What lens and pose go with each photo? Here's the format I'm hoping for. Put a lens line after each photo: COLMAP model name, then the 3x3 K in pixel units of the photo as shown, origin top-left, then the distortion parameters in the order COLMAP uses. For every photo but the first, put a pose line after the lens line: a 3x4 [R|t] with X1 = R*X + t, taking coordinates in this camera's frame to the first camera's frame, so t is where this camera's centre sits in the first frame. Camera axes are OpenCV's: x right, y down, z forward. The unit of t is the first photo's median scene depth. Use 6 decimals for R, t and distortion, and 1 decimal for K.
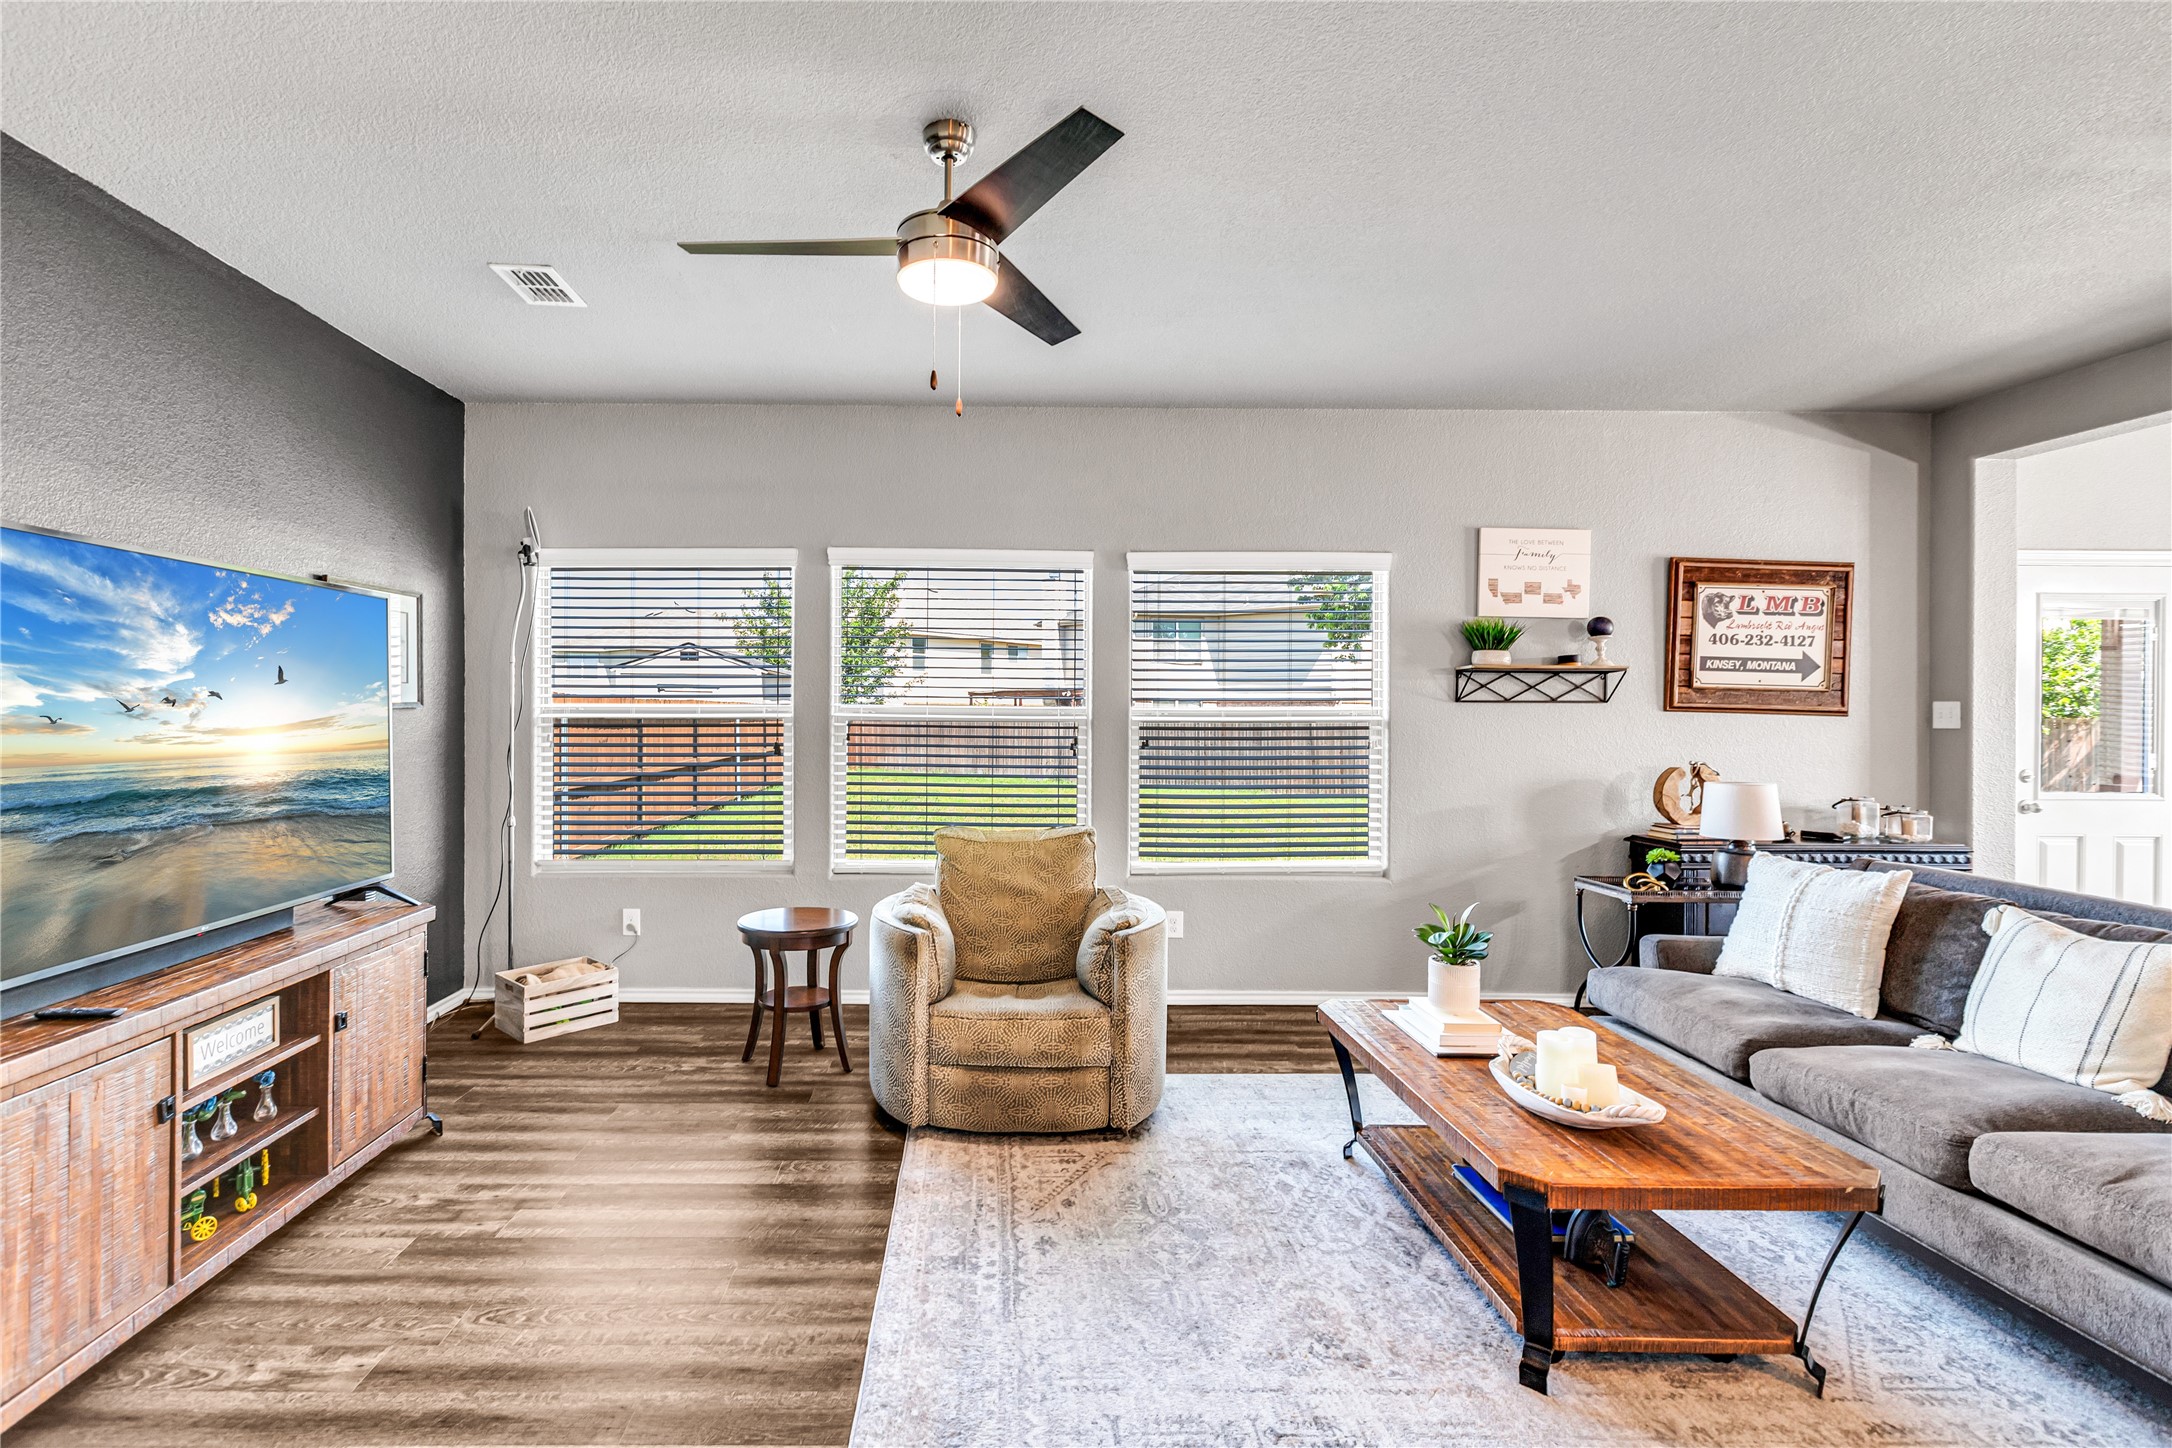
lens RADIAL K [[1020.9, 0, 986.8], [0, 1020.9, 709.3], [0, 0, 1]] dist [0.003285, -0.000987]
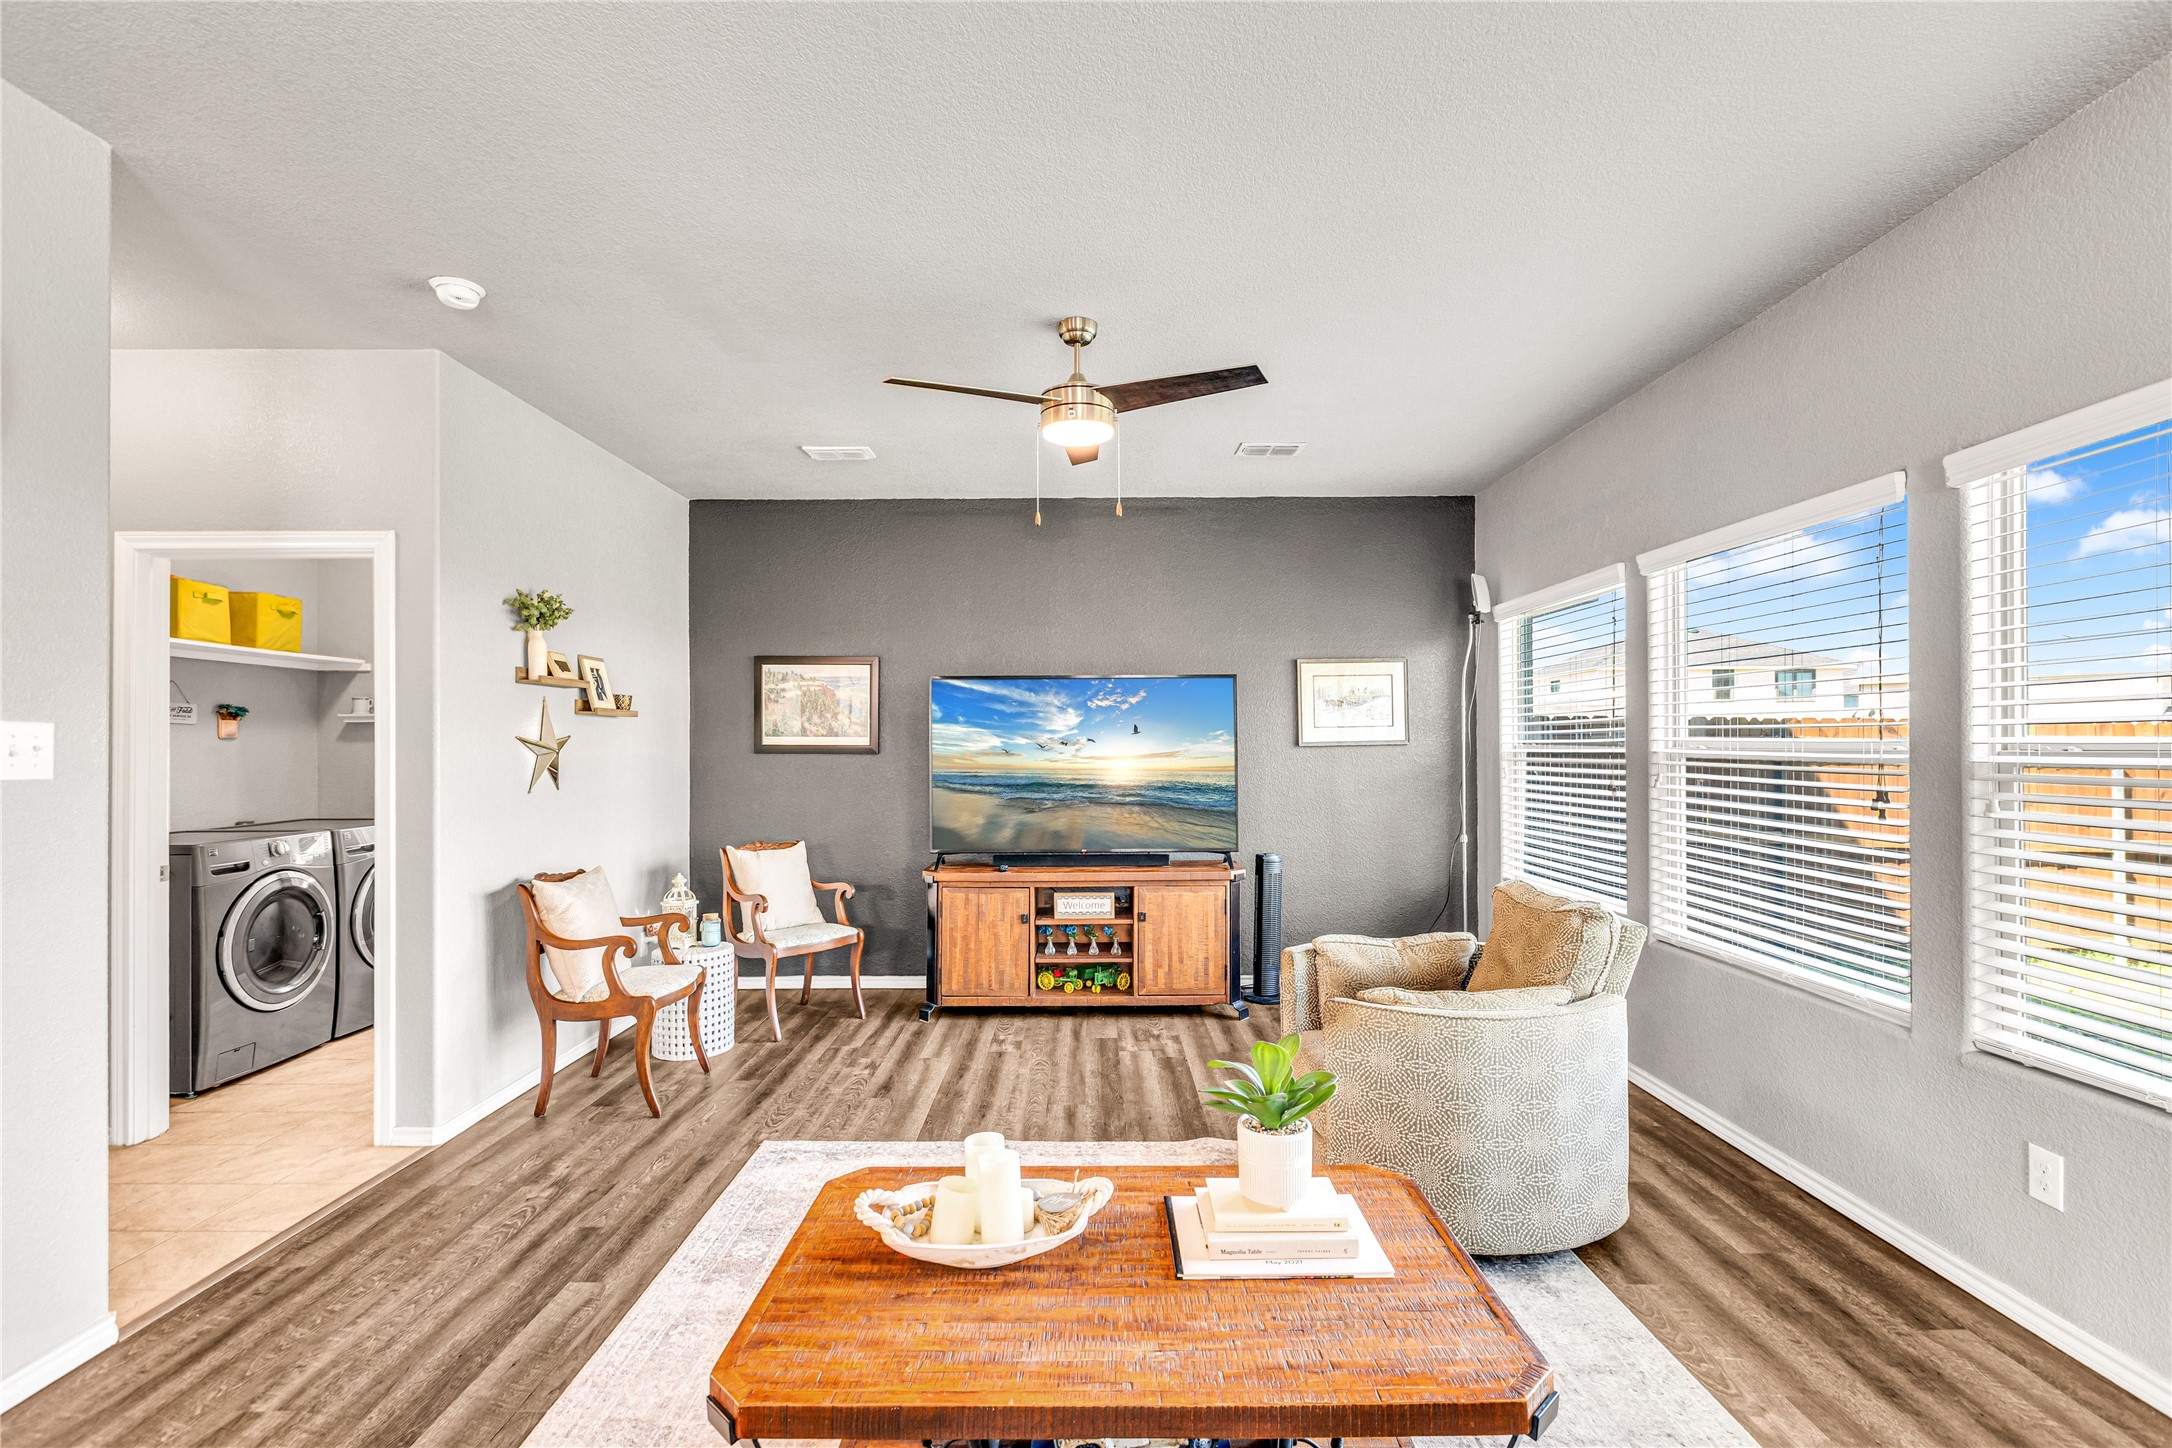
lens RADIAL K [[983.2, 0, 1076.7], [0, 983.2, 736.8], [0, 0, 1]] dist [0.004088, -0.000332]
pose [[-0.021686, -0.012591, -0.999686, 0.672407], [0.003021, 0.999915, -0.012659, 0.002309], [0.999760, -0.003295, -0.021646, 0.538332]]
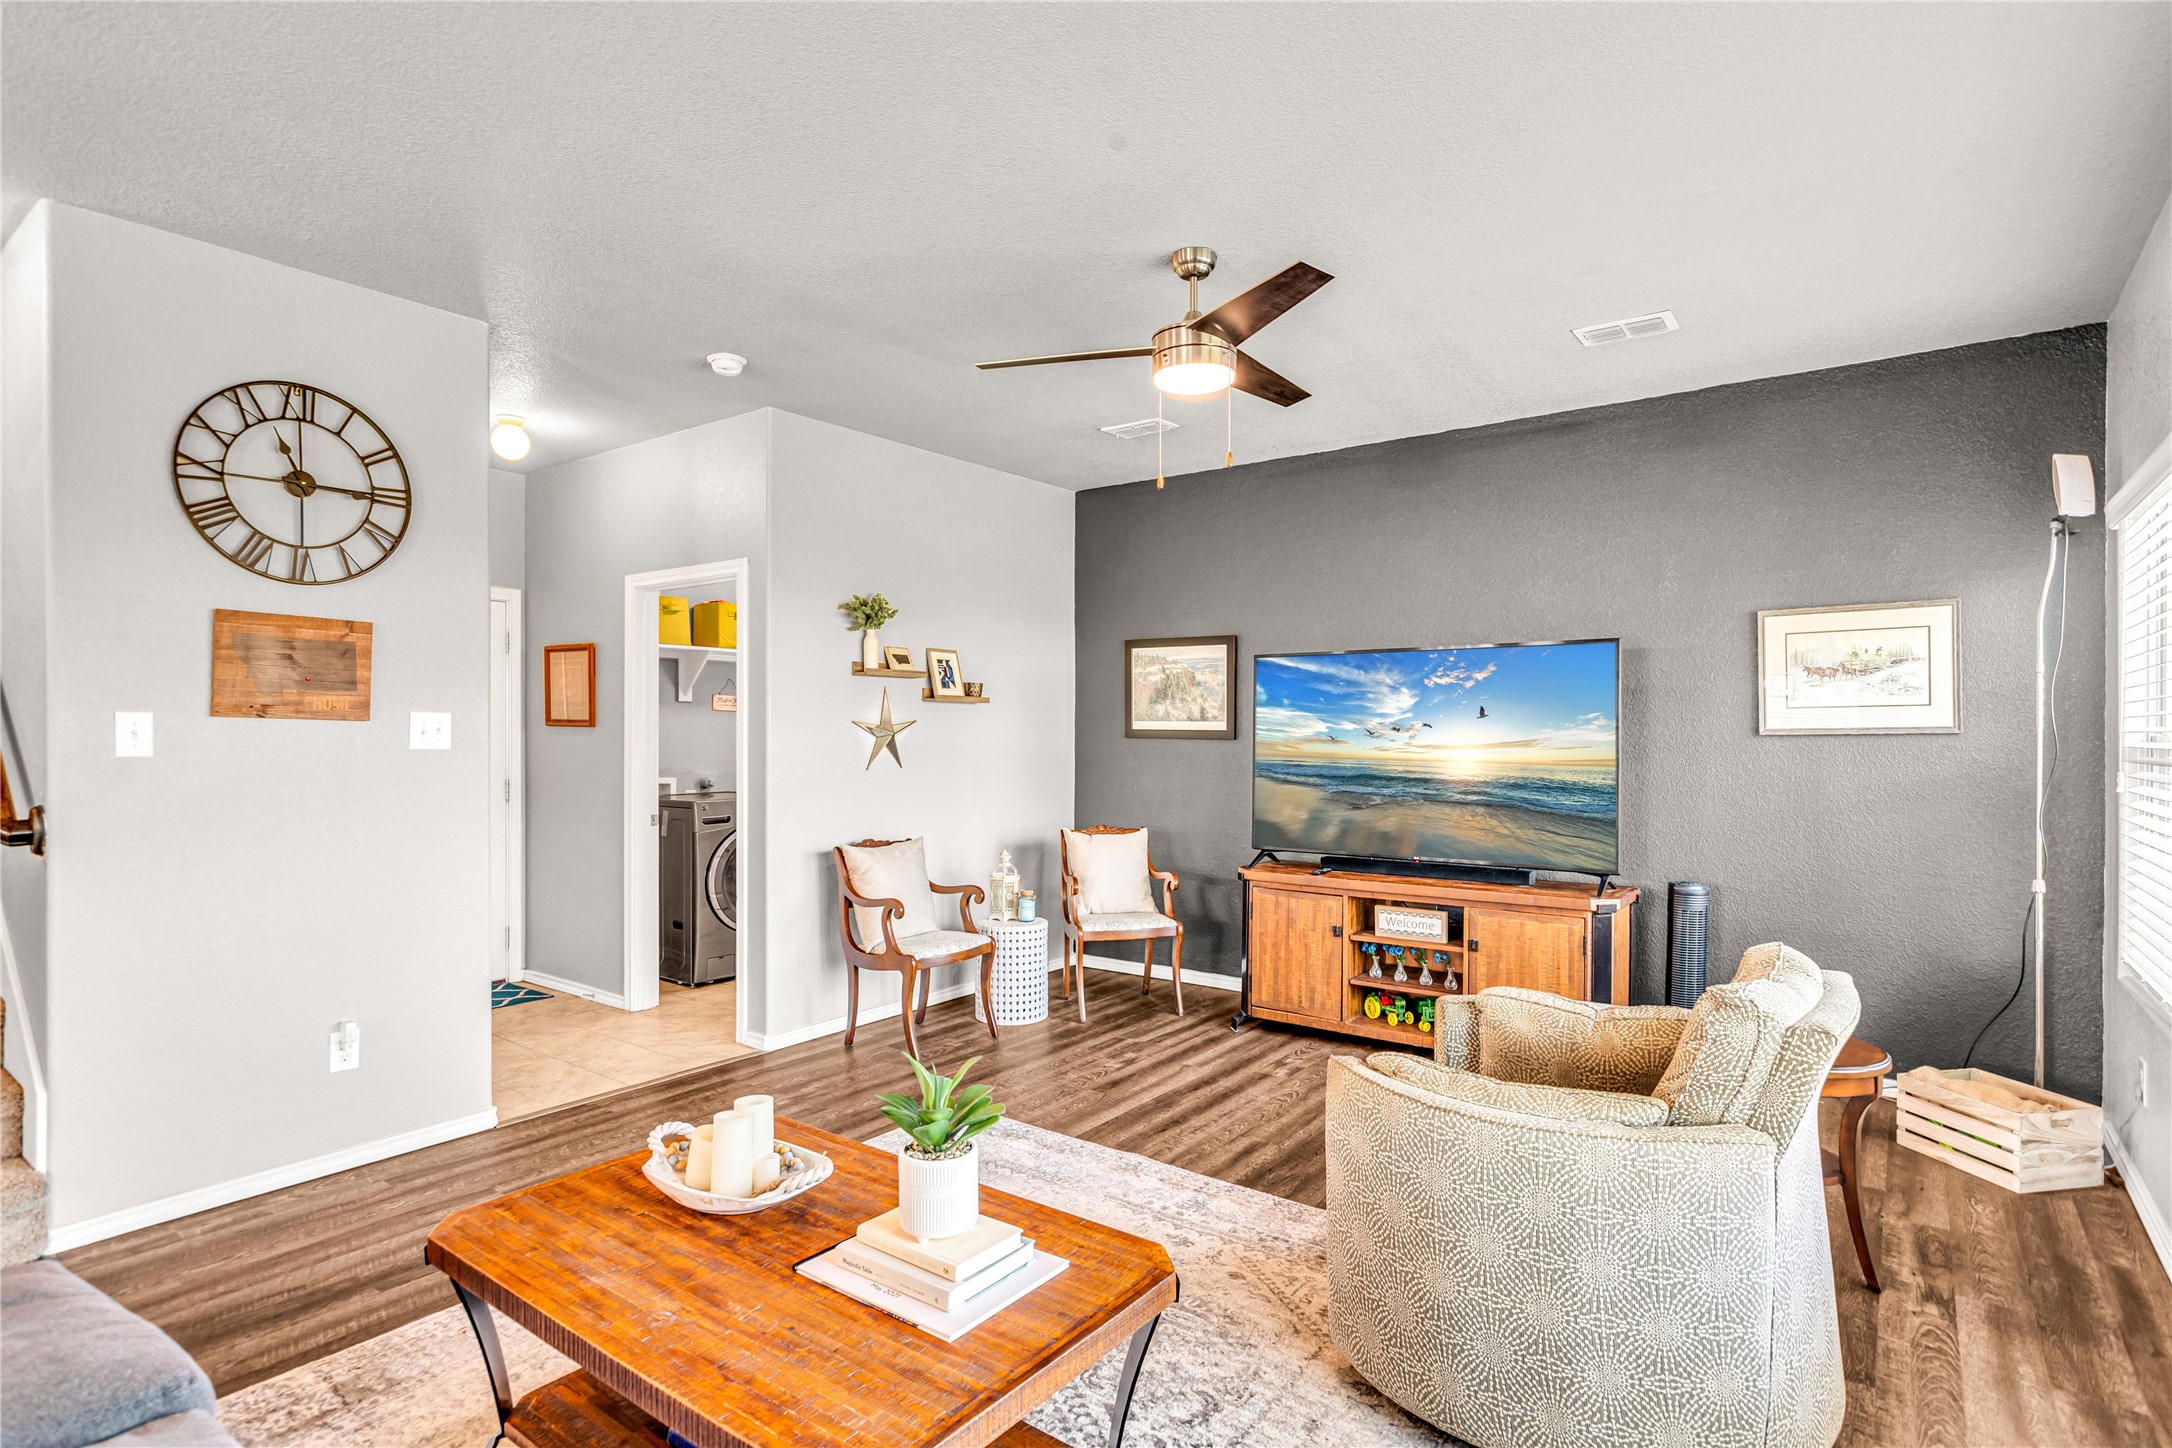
lens RADIAL K [[1083.8, 0, 1094.8], [0, 1083.8, 731.5], [0, 0, 1]] dist [0.003046, -0.000064]
pose [[-0.611303, -0.004409, -0.791384, 0.554832], [-0.004904, 0.999986, -0.001783, 0.001199], [0.791382, 0.002791, -0.611316, 0.890880]]
